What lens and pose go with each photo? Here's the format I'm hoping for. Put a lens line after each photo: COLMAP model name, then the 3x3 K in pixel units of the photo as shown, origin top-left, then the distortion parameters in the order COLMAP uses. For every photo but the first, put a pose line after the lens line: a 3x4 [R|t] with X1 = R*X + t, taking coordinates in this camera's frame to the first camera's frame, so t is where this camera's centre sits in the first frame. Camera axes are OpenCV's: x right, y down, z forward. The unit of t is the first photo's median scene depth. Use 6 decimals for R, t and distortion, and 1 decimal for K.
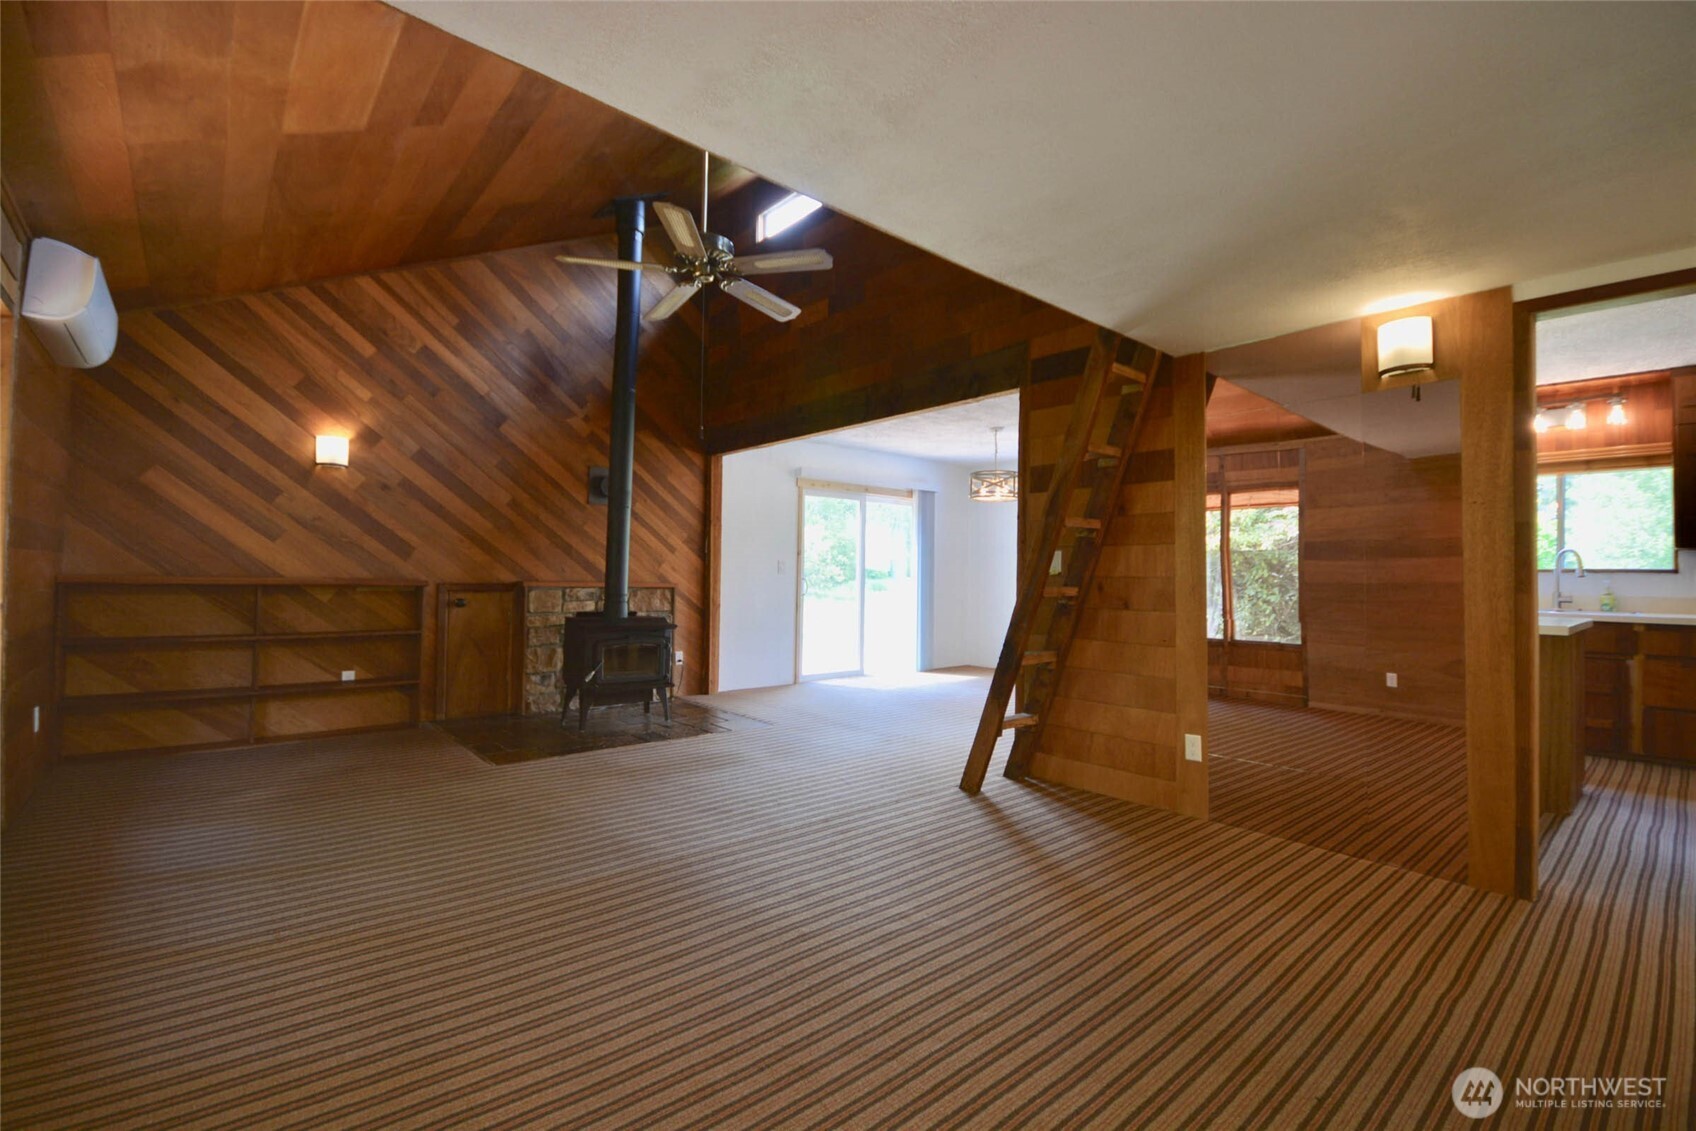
lens RADIAL K [[748.6, 0, 844.4], [0, 748.6, 563.7], [0, 0, 1]] dist [0.007522, -0.011230]
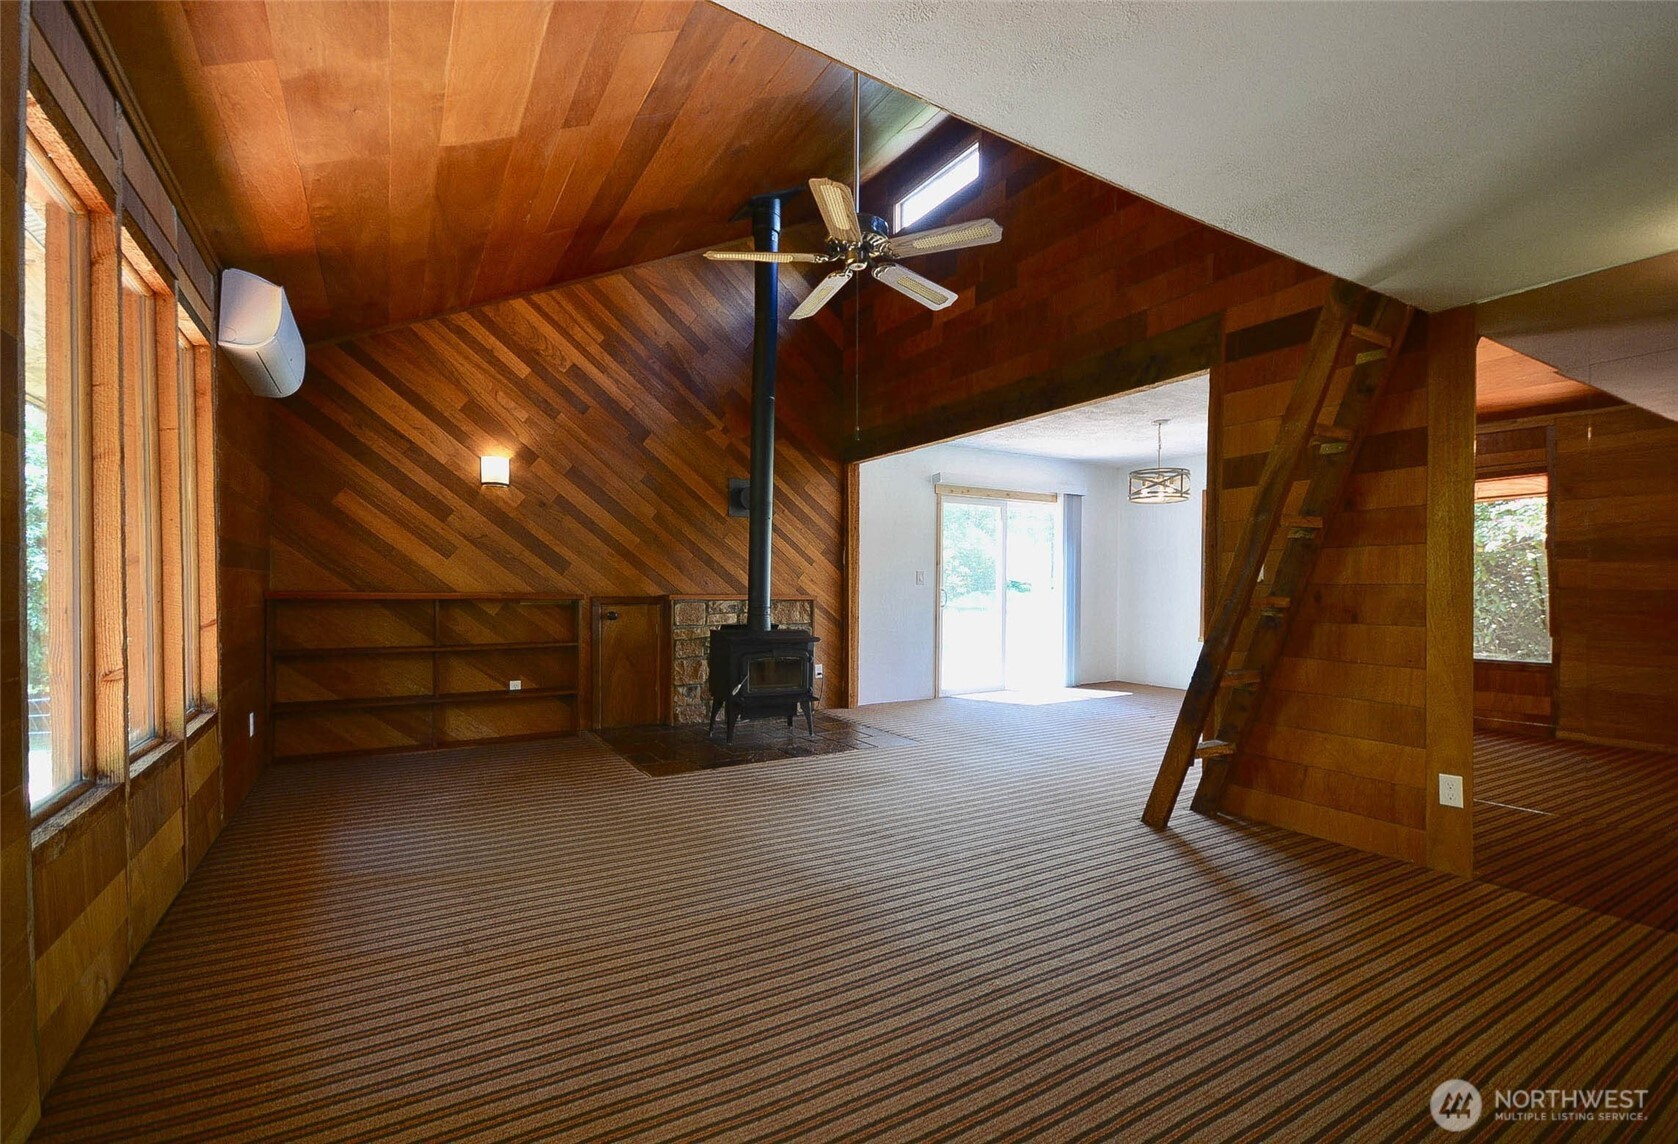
lens RADIAL K [[746.7, 0, 829.5], [0, 746.7, 606.2], [0, 0, 1]] dist [0.013958, 0.001154]
pose [[0.984365, -0.004076, -0.176096, -0.055095], [0.011415, 0.999107, 0.040686, 0.000887], [0.175772, -0.042061, 0.983532, 0.062452]]
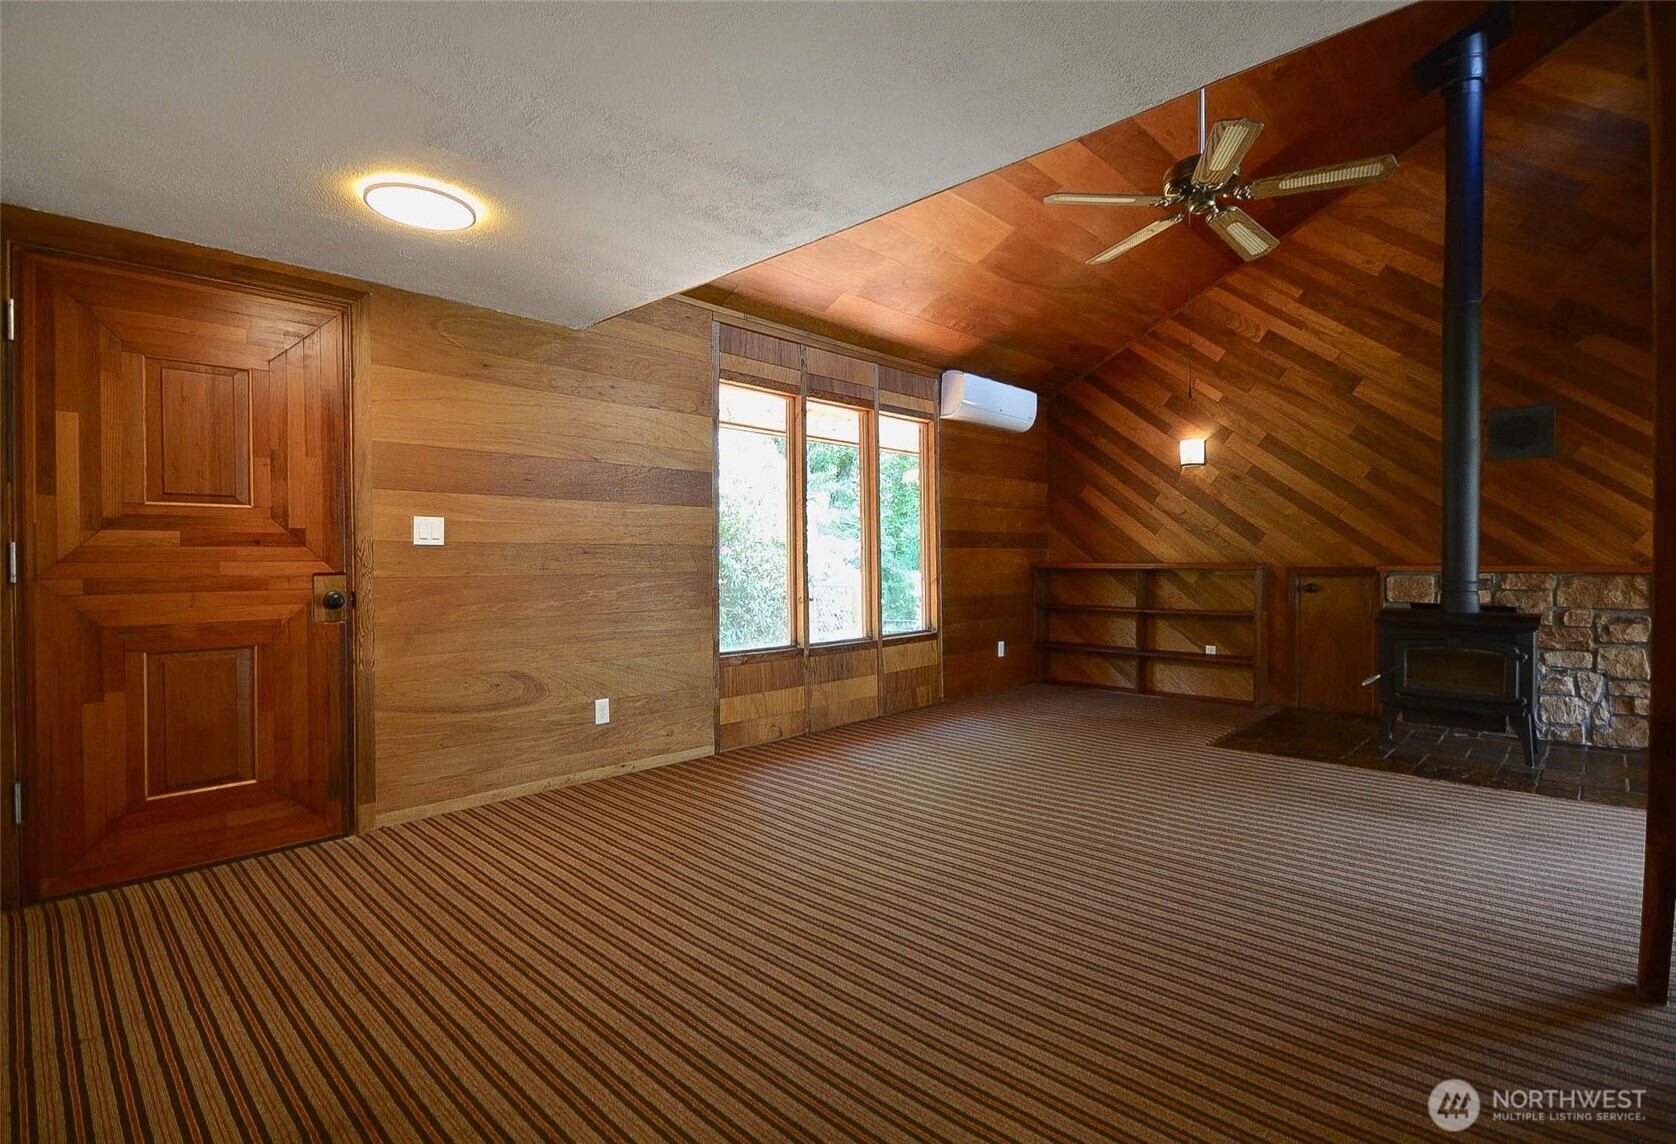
lens RADIAL K [[801.4, 0, 847.1], [0, 801.4, 568.9], [0, 0, 1]] dist [0.014665, -0.001179]
pose [[0.098845, -0.002049, -0.995101, 0.639639], [0.025635, 0.999671, 0.000488, 0.017872], [0.994773, -0.025557, 0.098865, 0.453666]]
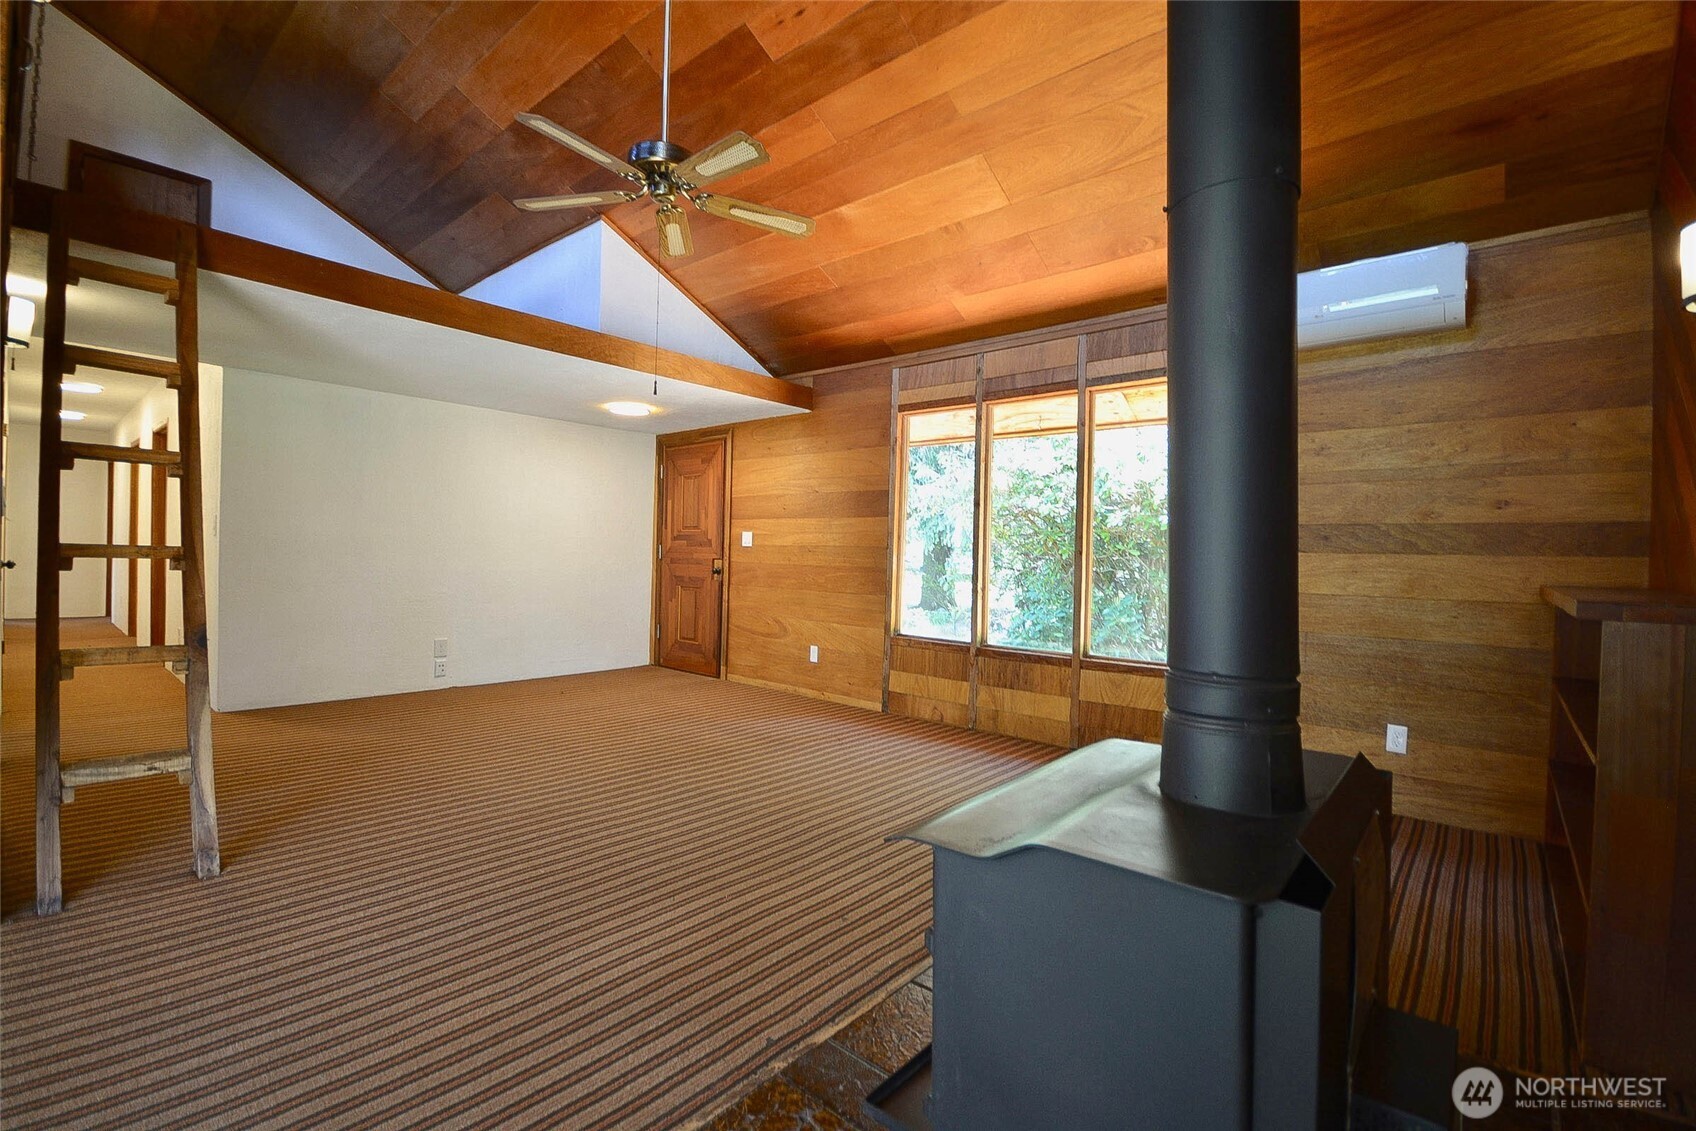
lens RADIAL K [[748.6, 0, 852.9], [0, 748.6, 541.6], [0, 0, 1]] dist [0.007522, -0.011230]
pose [[-0.989422, -0.025979, -0.142721, -0.260832], [-0.022727, 0.999445, -0.024371, 0.005017], [0.143275, -0.020869, -0.989463, 1.703144]]
